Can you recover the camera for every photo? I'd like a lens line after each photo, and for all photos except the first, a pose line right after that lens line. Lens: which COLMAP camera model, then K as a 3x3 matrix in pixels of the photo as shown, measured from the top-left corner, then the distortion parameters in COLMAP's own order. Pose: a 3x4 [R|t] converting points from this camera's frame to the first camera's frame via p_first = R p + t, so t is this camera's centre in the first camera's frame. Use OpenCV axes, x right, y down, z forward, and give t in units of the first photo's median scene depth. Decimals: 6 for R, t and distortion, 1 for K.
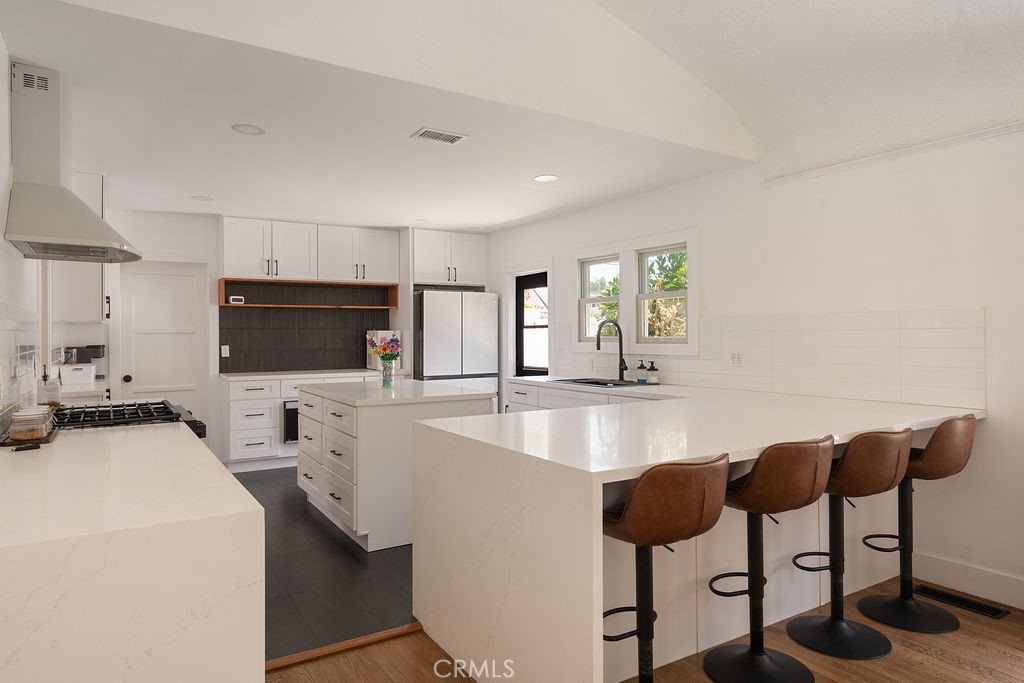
lens RADIAL K [[641.8, 0, 514.2], [0, 641.8, 337.9], [0, 0, 1]] dist [0.003391, 0.000457]
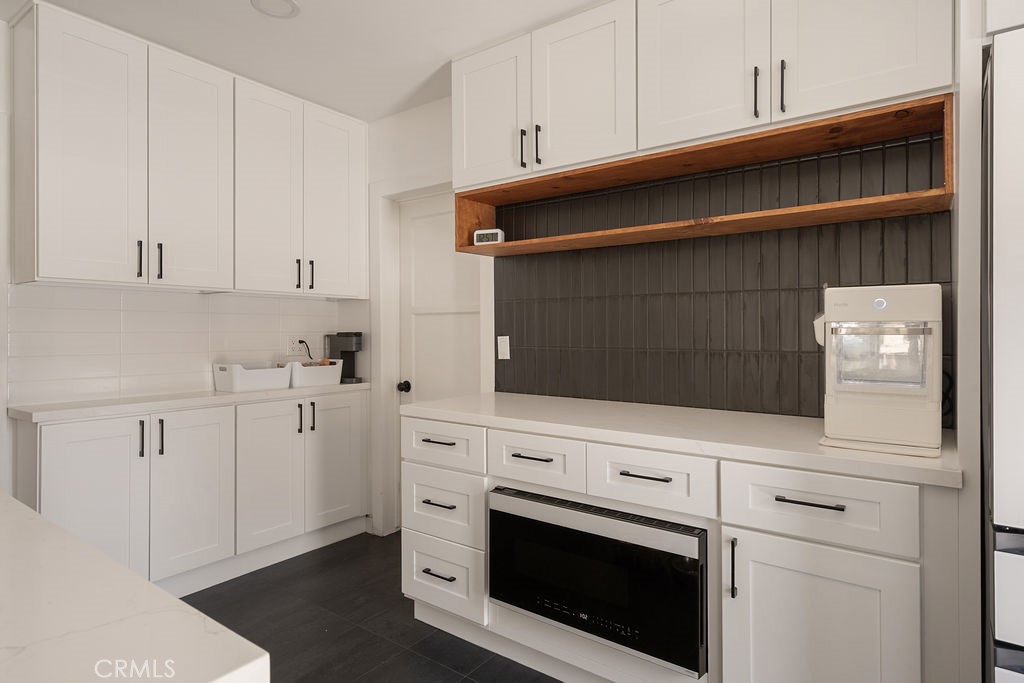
lens RADIAL K [[573.1, 0, 512.6], [0, 573.1, 339.9], [0, 0, 1]] dist [0.006189, 0.000782]
pose [[0.359077, 0.019805, -0.933098, -0.040058], [-0.004365, 0.999800, 0.019541, 0.006058], [0.933298, -0.002943, 0.359091, 0.854425]]
